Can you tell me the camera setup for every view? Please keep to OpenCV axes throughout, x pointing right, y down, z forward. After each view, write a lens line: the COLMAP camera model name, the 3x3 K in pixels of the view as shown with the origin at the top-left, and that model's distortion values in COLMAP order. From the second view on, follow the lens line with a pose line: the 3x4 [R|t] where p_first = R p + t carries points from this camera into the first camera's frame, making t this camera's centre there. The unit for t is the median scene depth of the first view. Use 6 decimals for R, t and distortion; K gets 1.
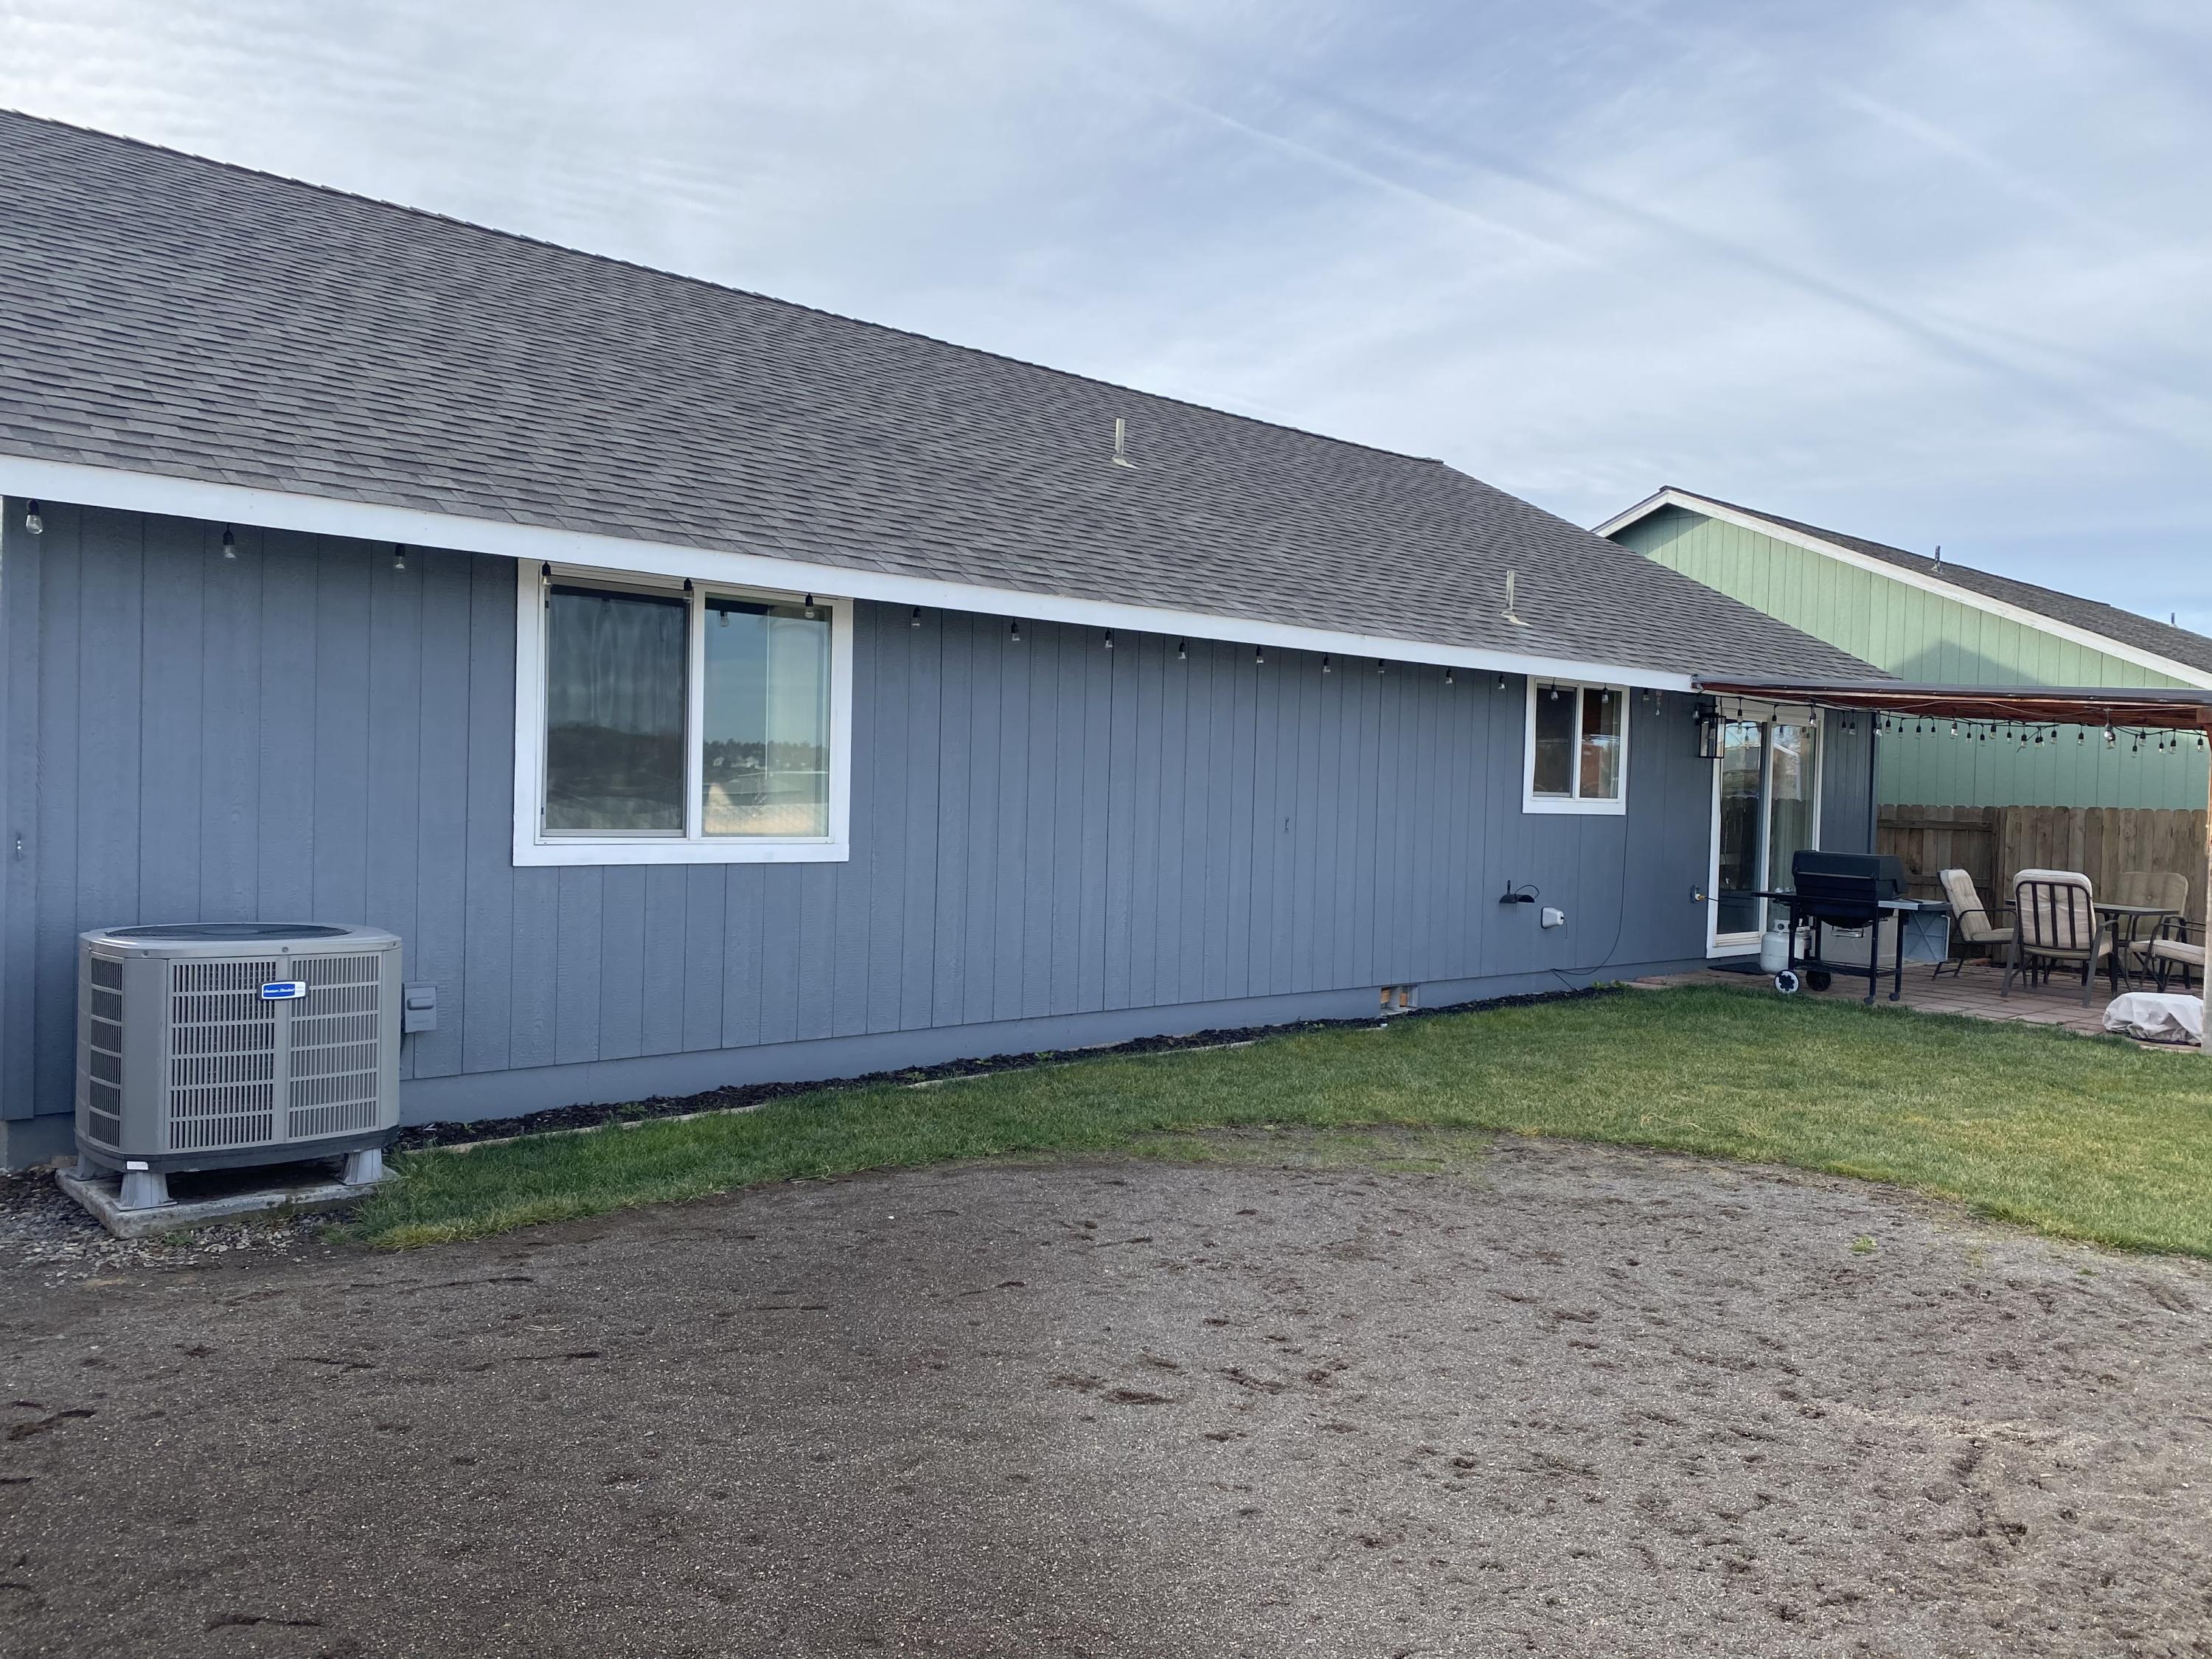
lens RADIAL K [[1699.2, 0, 1113.9], [0, 1699.2, 828.1], [0, 0, 1]] dist [0.055723, -0.053374]
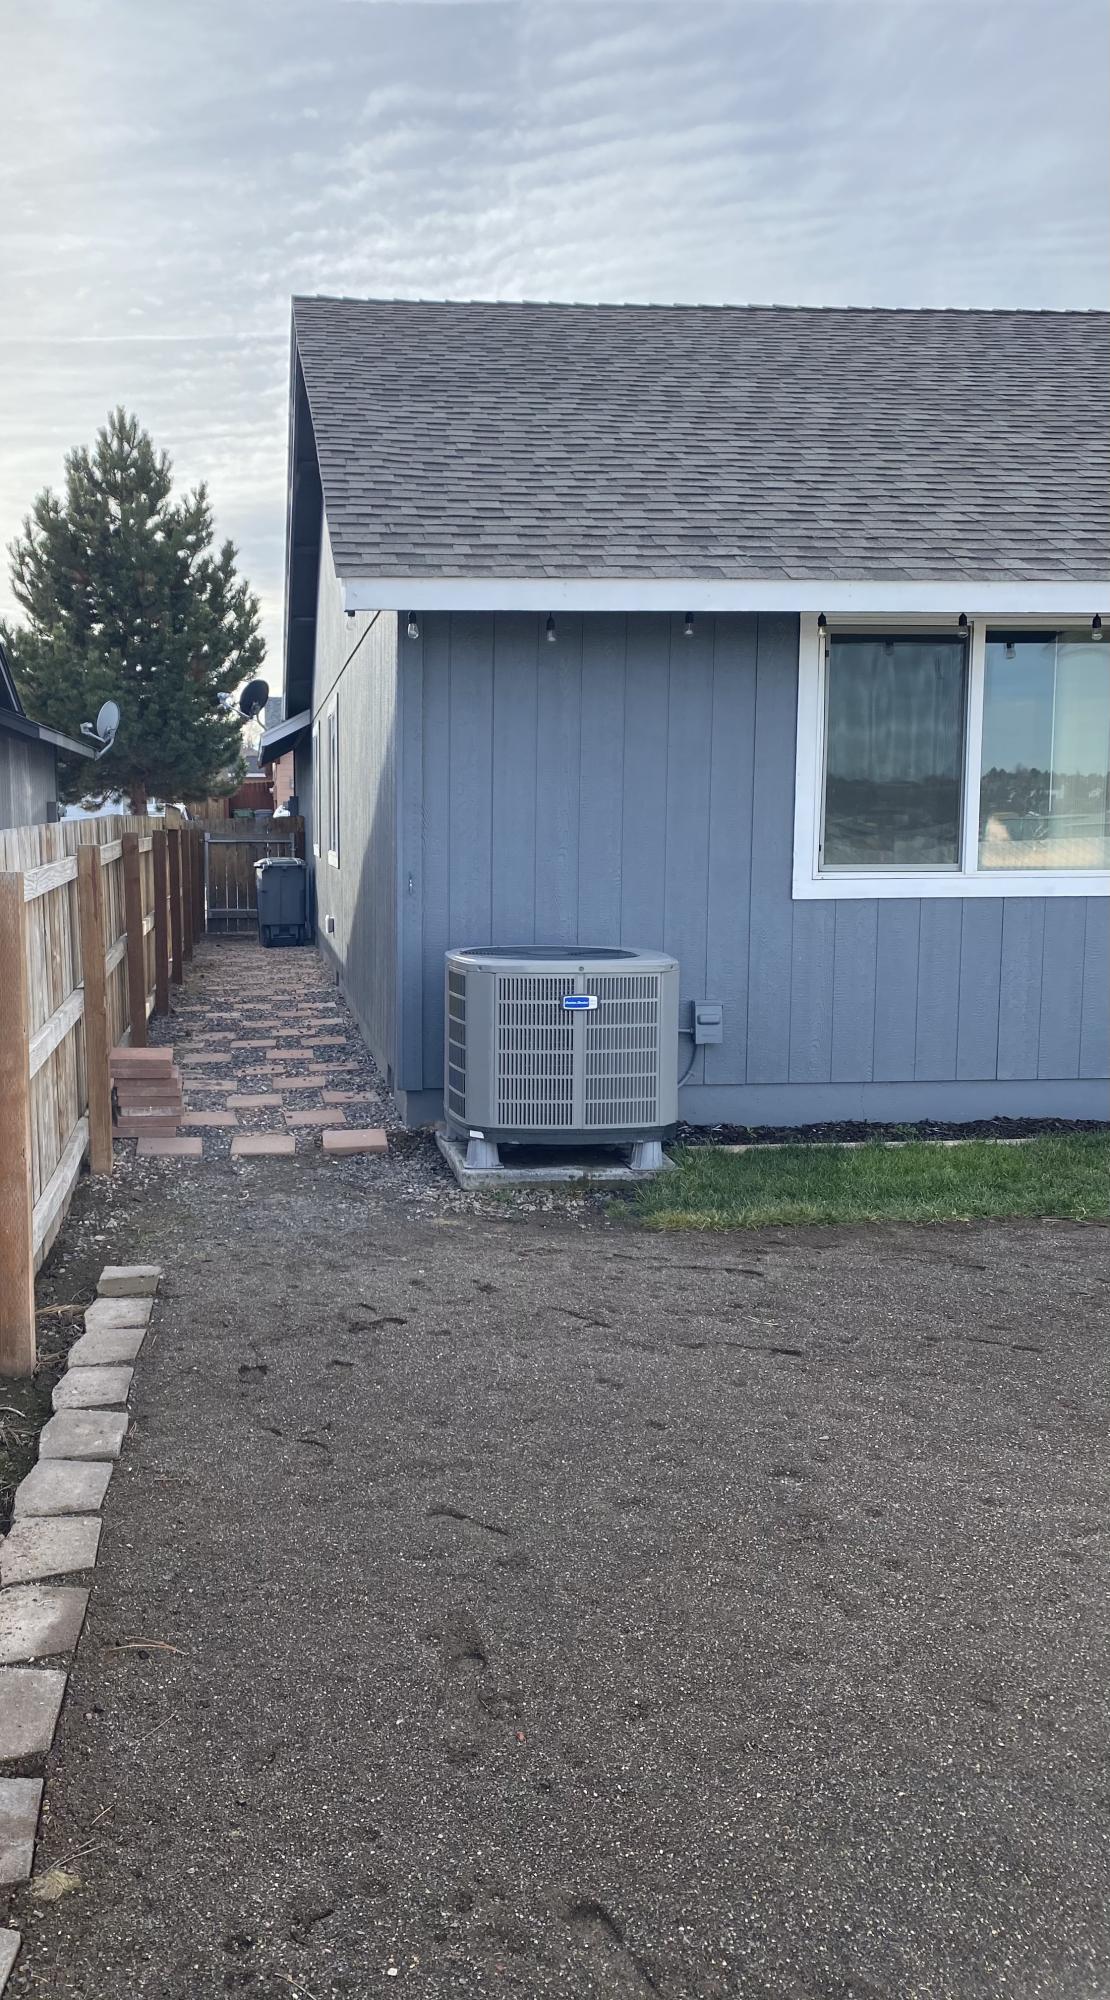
lens RADIAL K [[1475.3, 0, 542.0], [0, 1475.3, 993.9], [0, 0, 1]] dist [-0.004874, -0.014017]
pose [[0.774359, 0.047987, -0.630924, 0.139061], [0.010380, 0.996022, 0.088496, -0.002956], [0.632661, -0.075077, 0.770781, 0.184485]]
